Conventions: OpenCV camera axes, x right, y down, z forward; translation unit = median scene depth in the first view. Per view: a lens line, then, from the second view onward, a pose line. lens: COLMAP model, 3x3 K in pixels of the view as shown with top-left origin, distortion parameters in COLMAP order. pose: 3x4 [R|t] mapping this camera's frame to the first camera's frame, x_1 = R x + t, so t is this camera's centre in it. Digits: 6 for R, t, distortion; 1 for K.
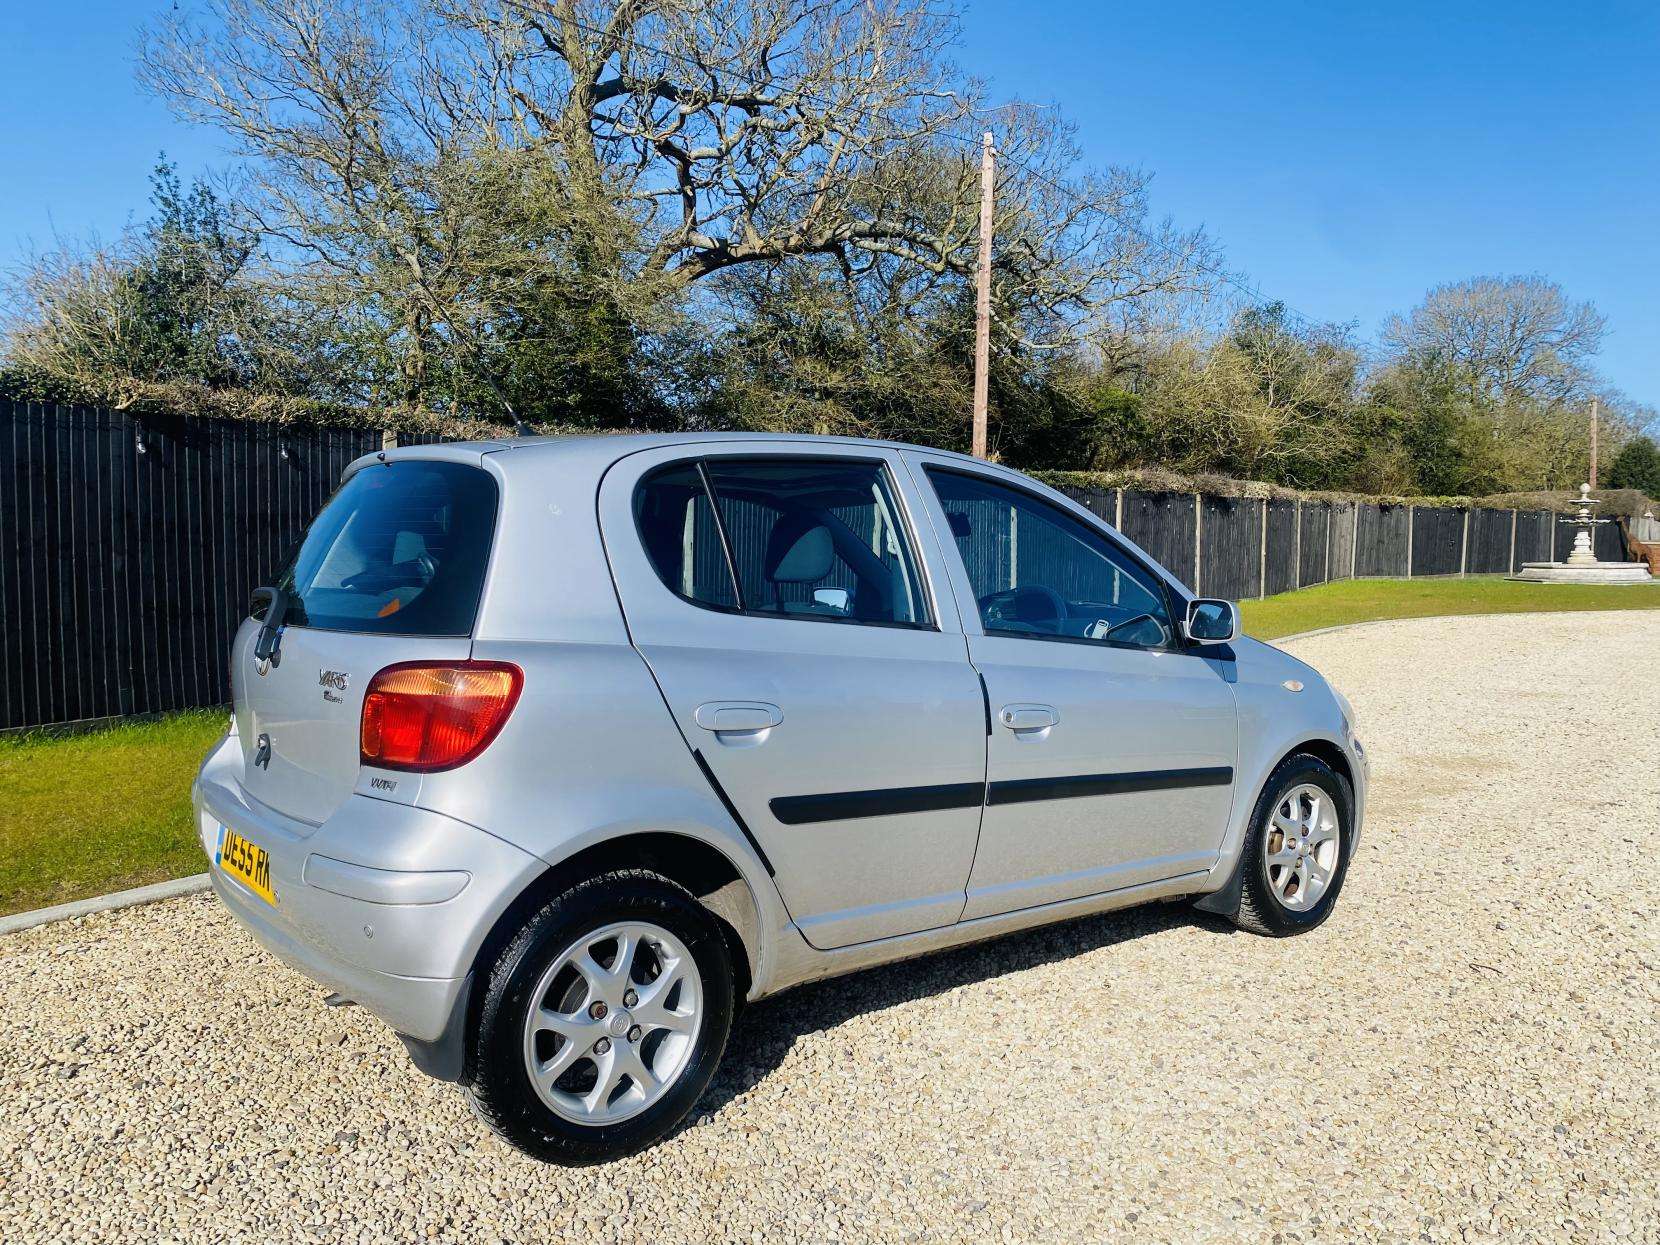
lens RADIAL K [[1153.6, 0, 833.2], [0, 1153.6, 627.4], [0, 0, 1]] dist [-0.003140, -0.005313]
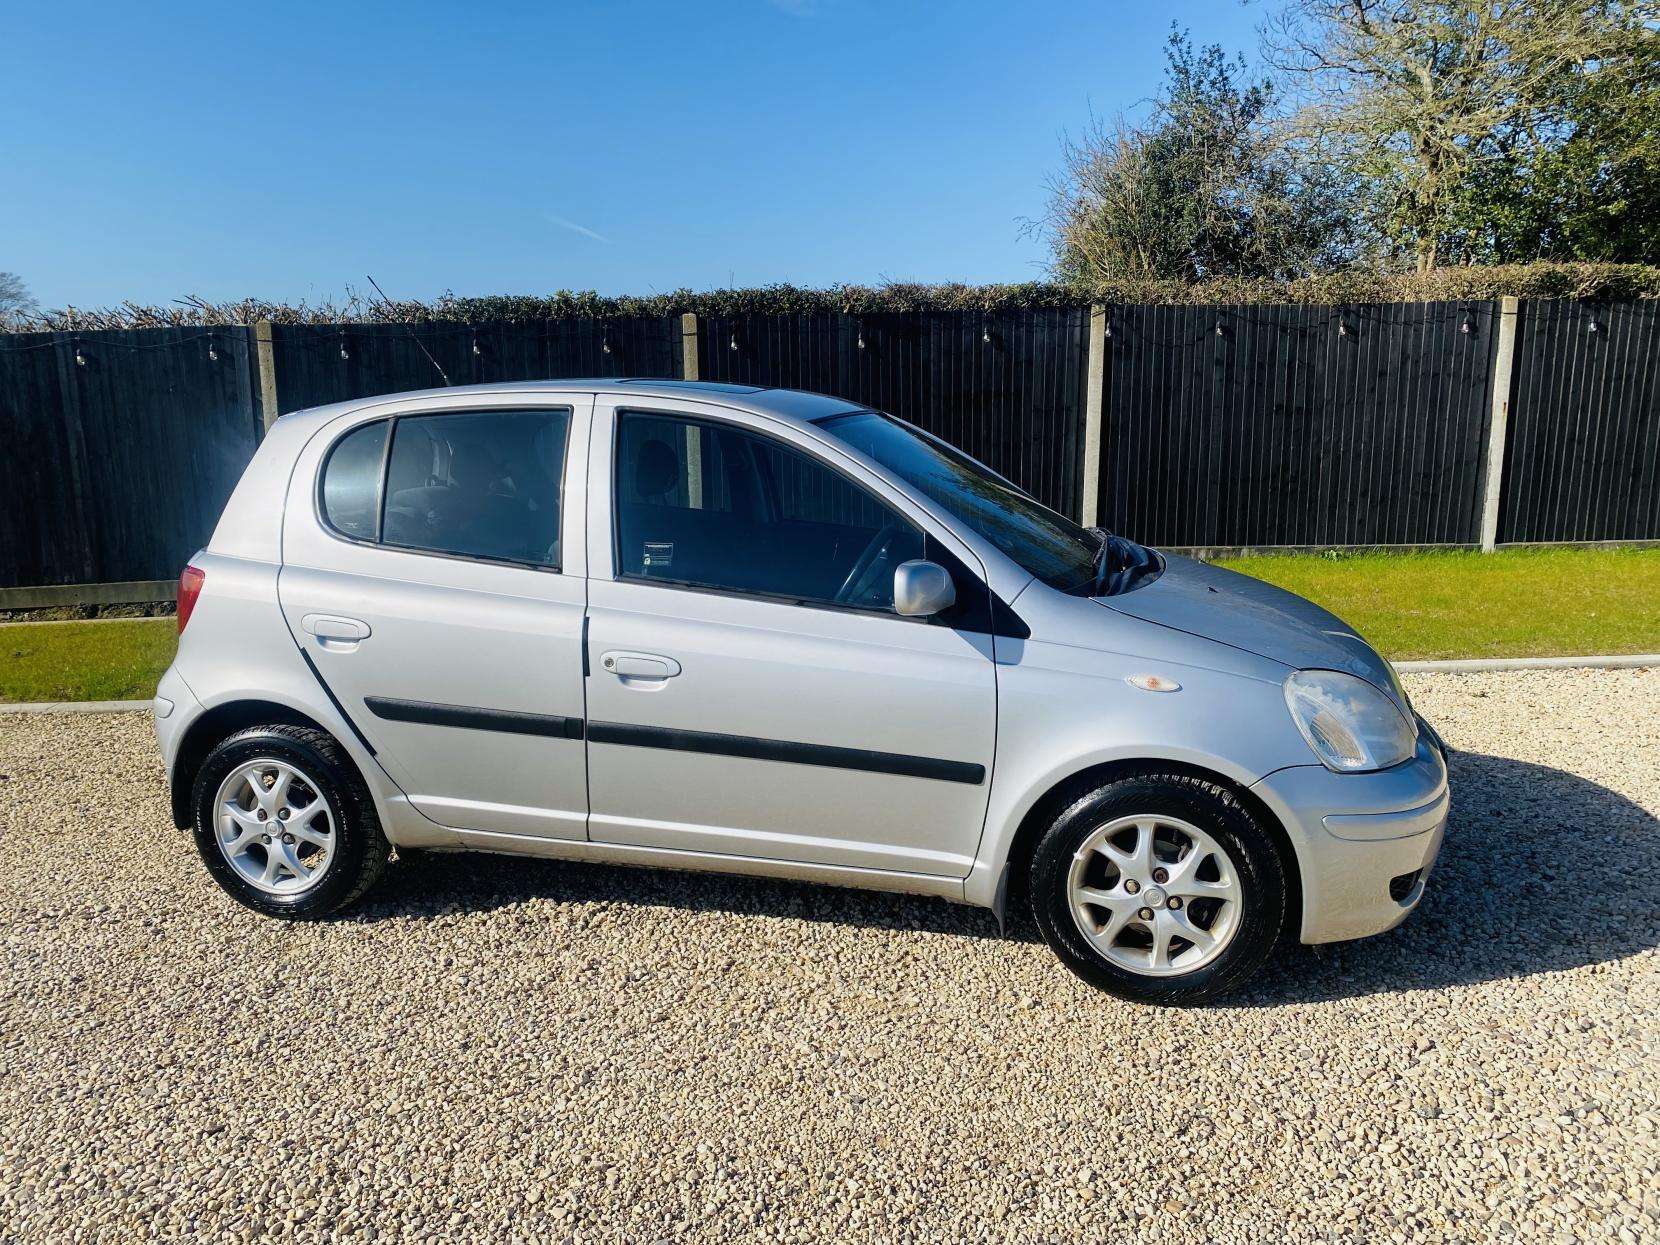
lens RADIAL K [[1153.6, 0, 833.2], [0, 1153.6, 627.4], [0, 0, 1]] dist [-0.003140, -0.005313]
pose [[0.658963, 0.128974, -0.741036, 0.344418], [-0.030245, 0.988936, 0.145226, -0.035942], [0.751567, -0.073286, 0.655573, 0.157053]]
